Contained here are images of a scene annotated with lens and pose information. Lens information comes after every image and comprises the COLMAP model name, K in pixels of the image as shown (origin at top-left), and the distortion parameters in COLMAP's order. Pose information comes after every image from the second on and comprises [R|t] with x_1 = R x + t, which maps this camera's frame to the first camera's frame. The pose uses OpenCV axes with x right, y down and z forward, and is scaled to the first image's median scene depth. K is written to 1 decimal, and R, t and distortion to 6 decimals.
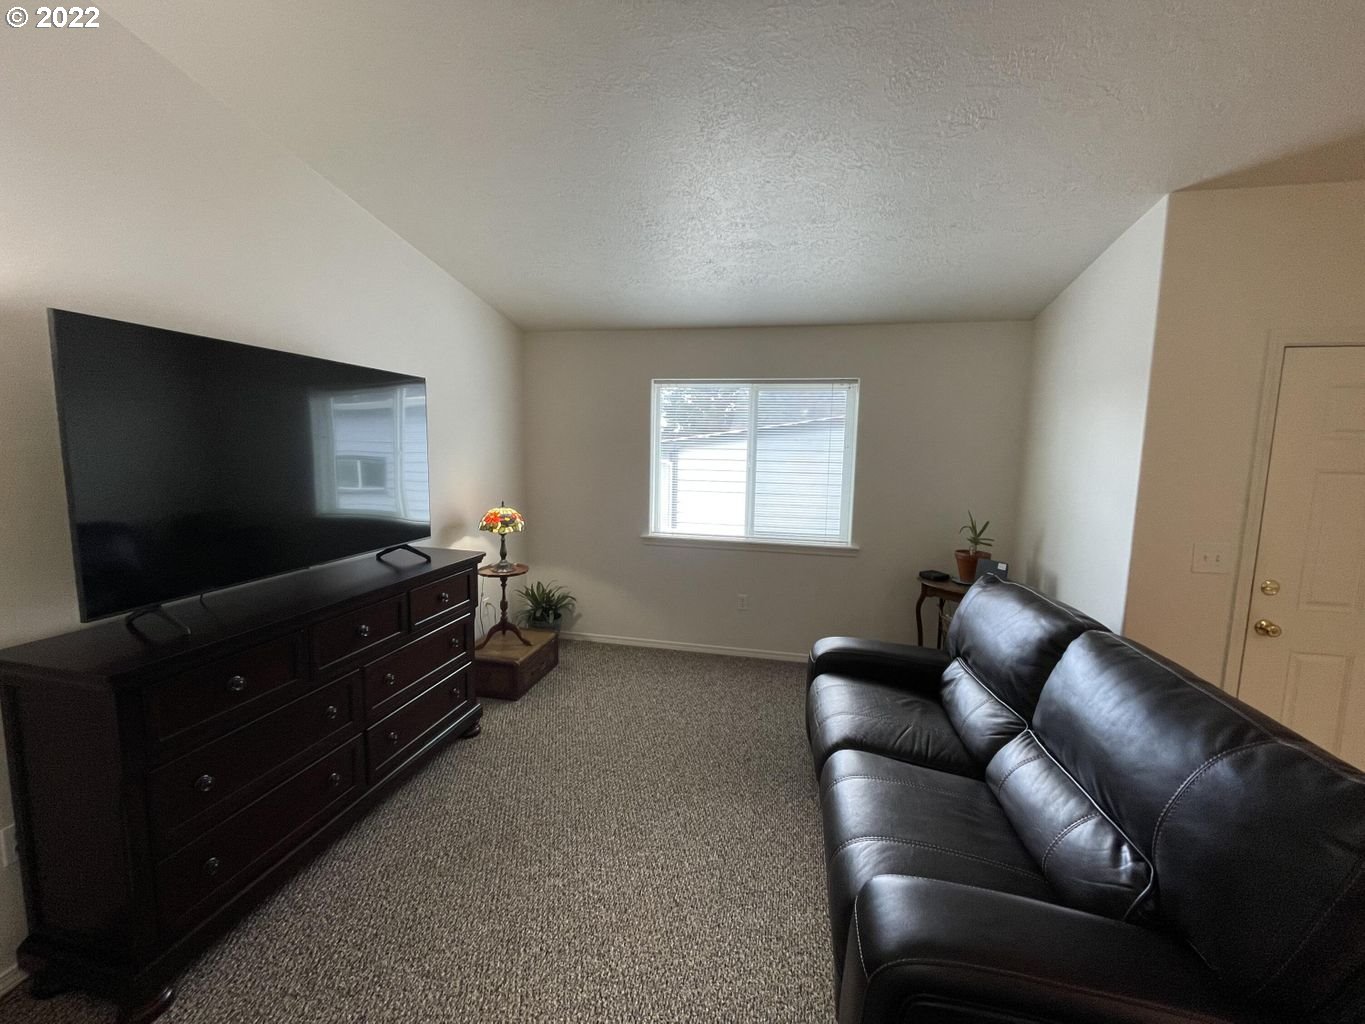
lens RADIAL K [[553.5, 0, 681.5], [0, 553.5, 509.3], [0, 0, 1]] dist [-0.001040, -0.000582]
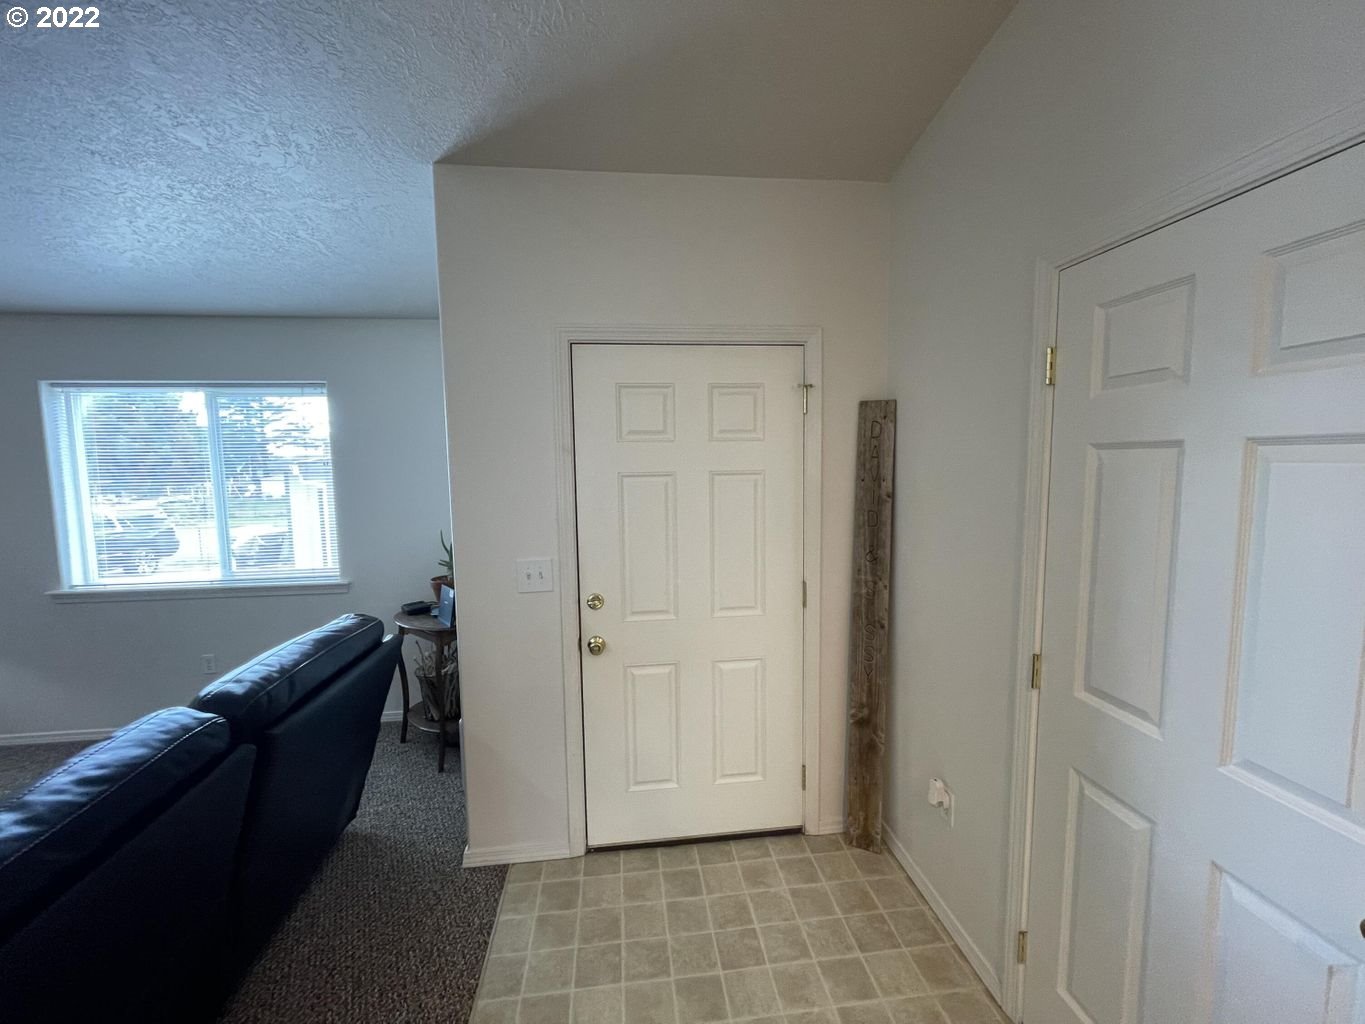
lens RADIAL K [[553.5, 0, 683.2], [0, 553.5, 512.4], [0, 0, 1]] dist [-0.001040, -0.000582]
pose [[0.950842, -0.066525, 0.302446, 0.558106], [0.070944, 0.997474, -0.003638, 0.003479], [-0.301440, 0.024916, 0.953160, 0.039384]]
